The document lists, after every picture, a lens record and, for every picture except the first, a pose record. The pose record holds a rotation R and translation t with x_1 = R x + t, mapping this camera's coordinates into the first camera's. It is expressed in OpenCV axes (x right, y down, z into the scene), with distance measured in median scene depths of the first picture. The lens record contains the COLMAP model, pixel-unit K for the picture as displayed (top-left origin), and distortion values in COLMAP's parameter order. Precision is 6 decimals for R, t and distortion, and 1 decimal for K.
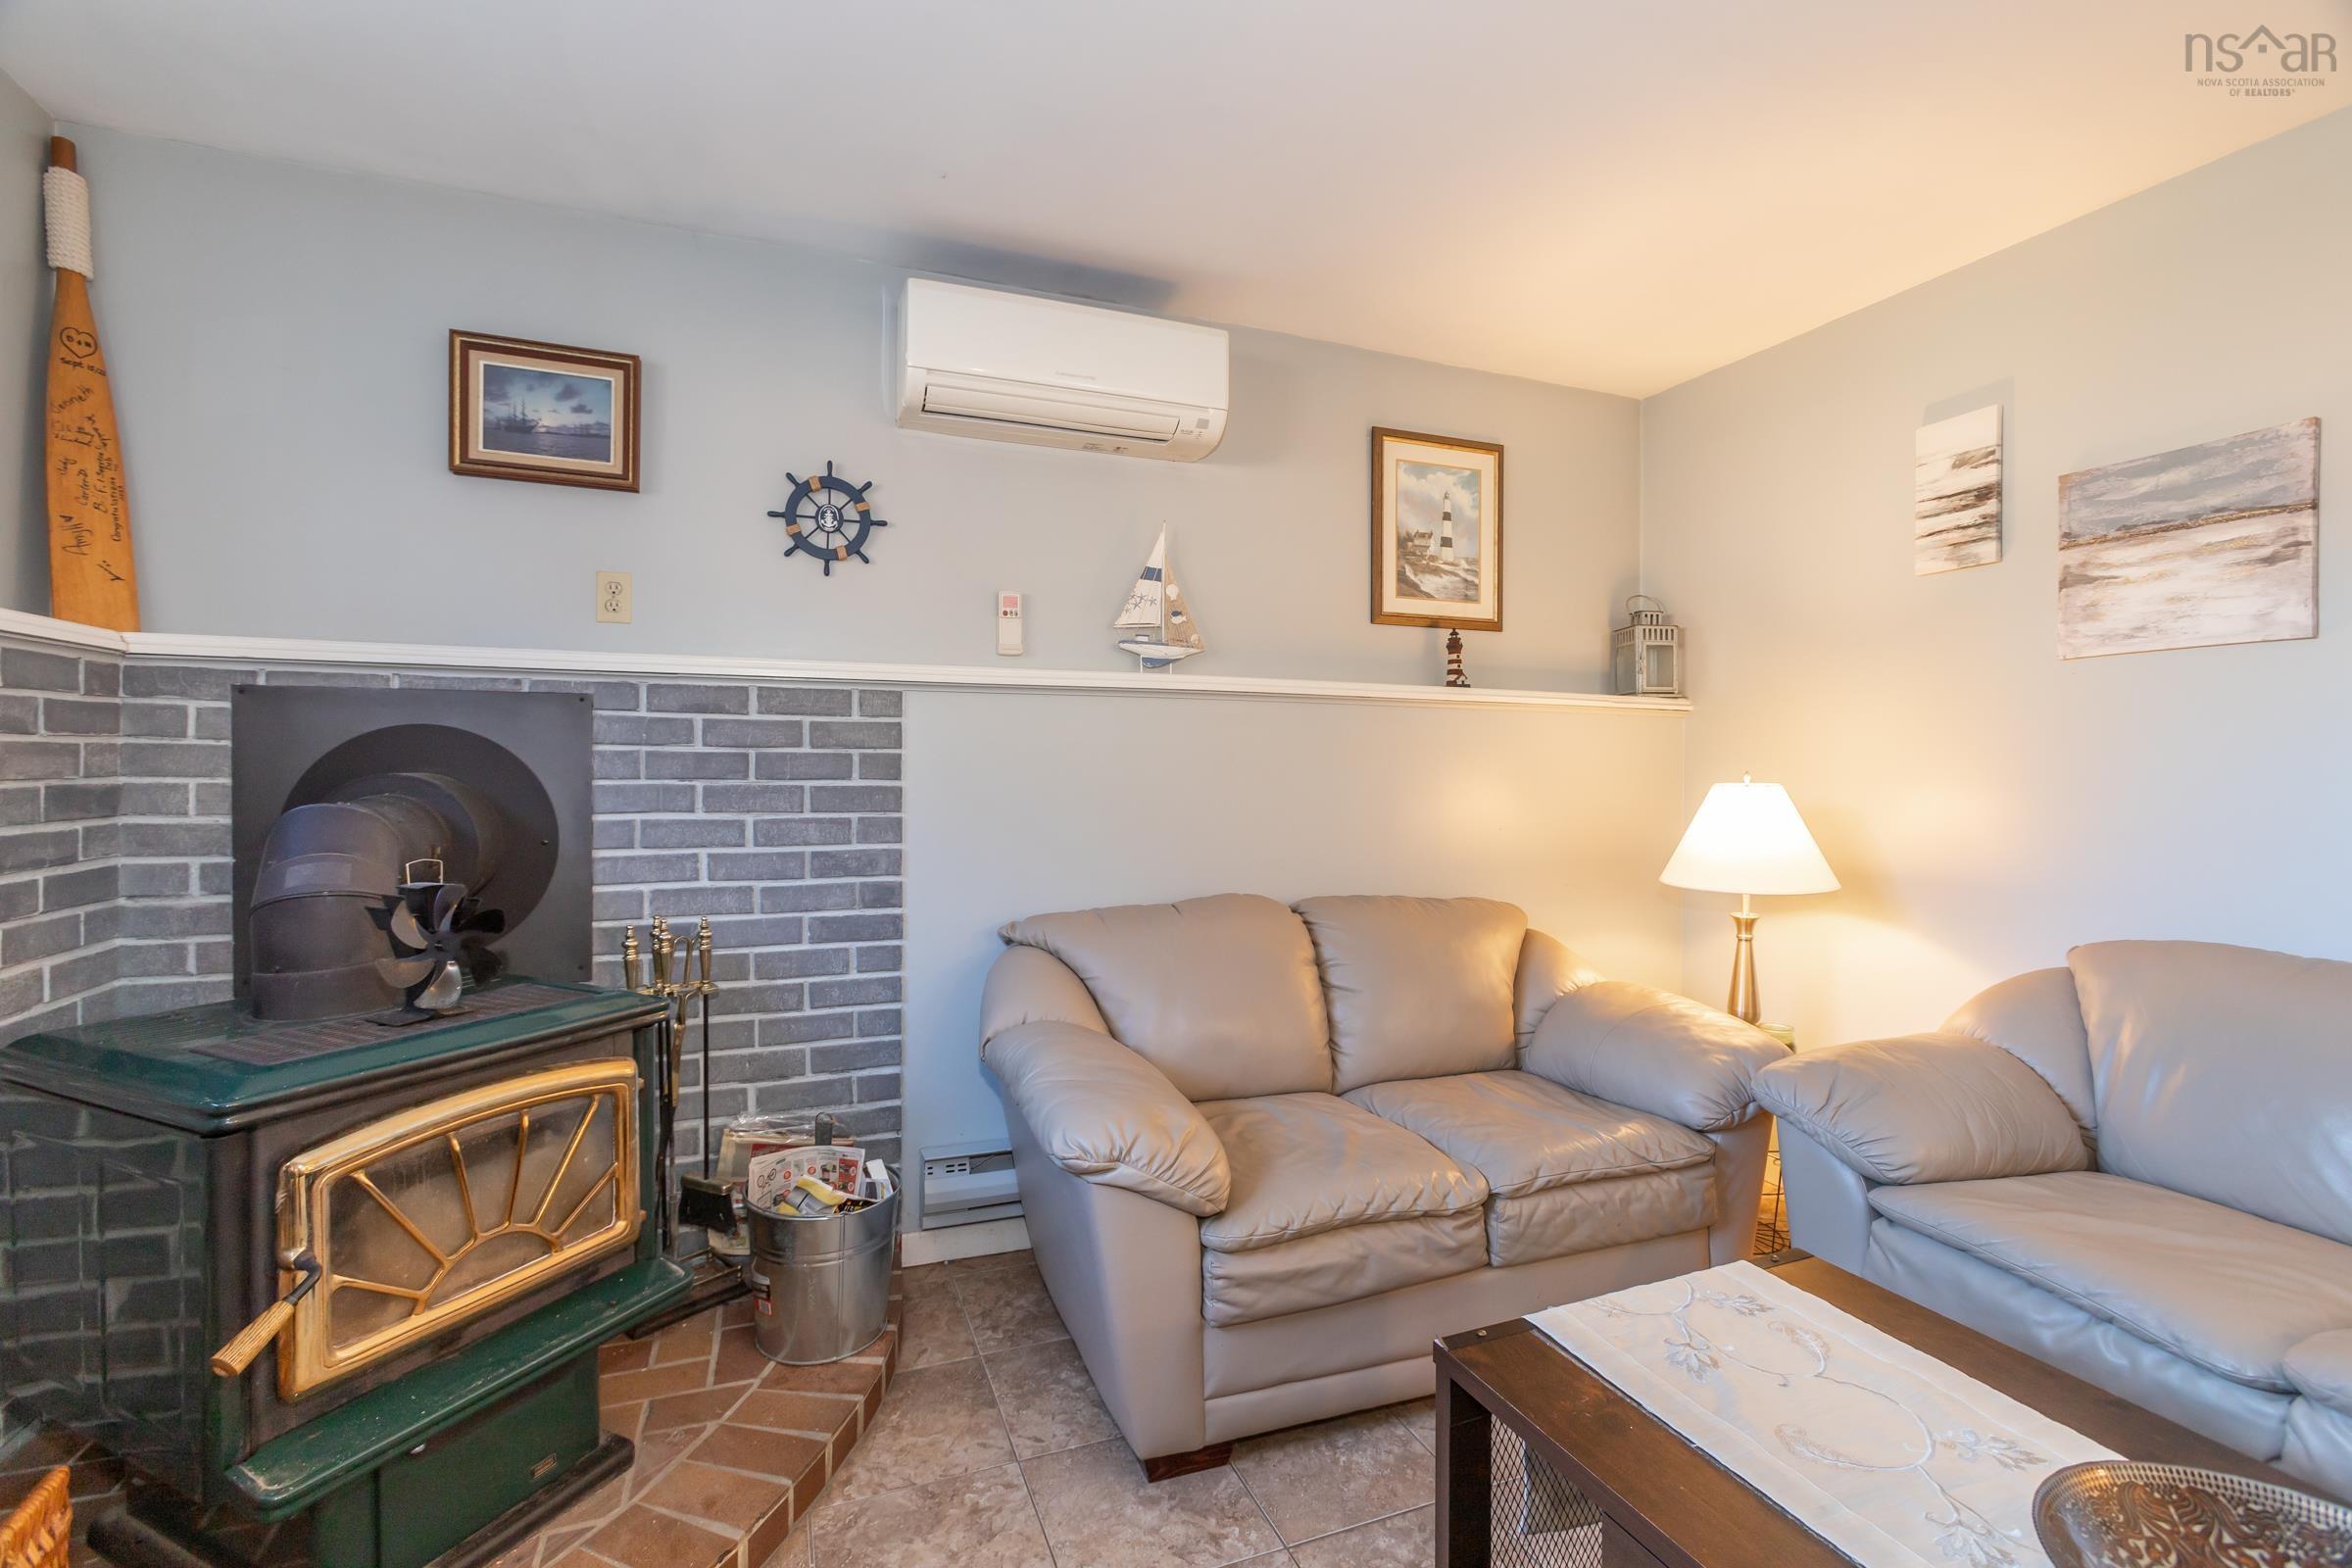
lens RADIAL K [[1048.6, 0, 1173.4], [0, 1048.6, 774.7], [0, 0, 1]] dist [-0.002337, 0.000686]
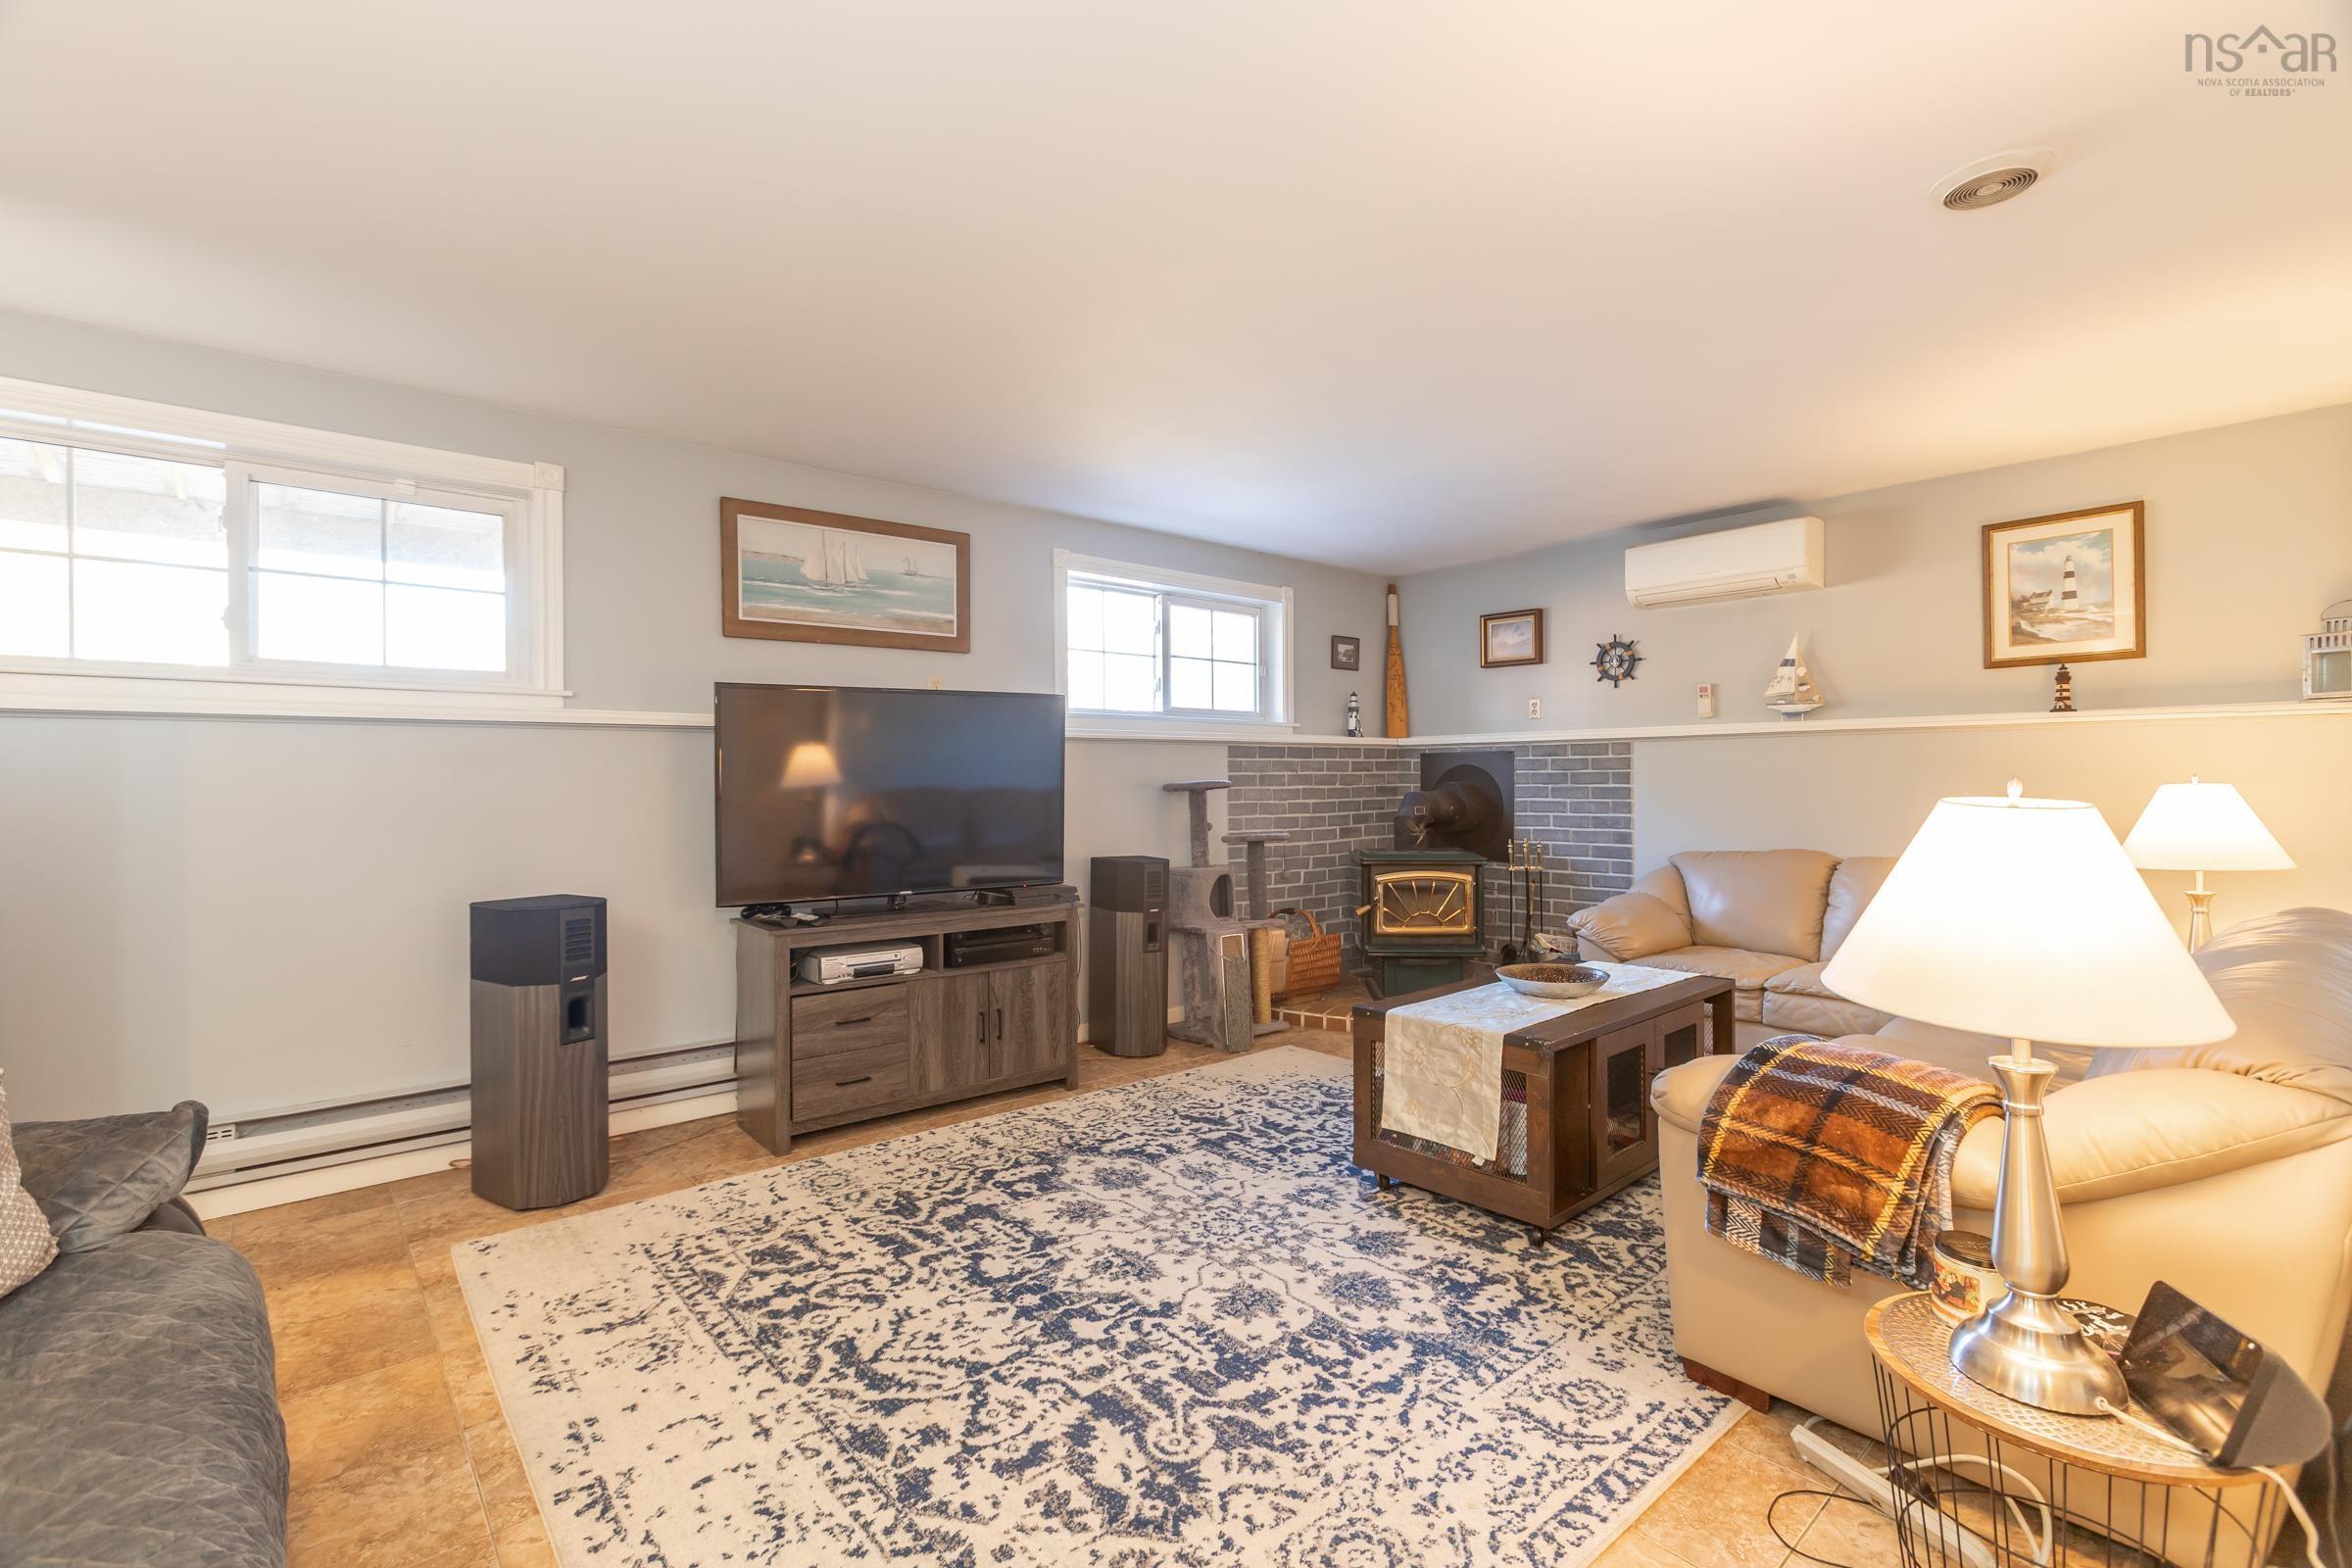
lens RADIAL K [[1048.6, 0, 1176.4], [0, 1048.6, 781.4], [0, 0, 1]] dist [-0.002337, 0.000686]
pose [[0.338888, -0.007575, -0.940796, 1.357522], [0.001934, 0.999971, -0.007354, 0.012650], [0.940825, 0.000672, 0.338893, -0.553758]]
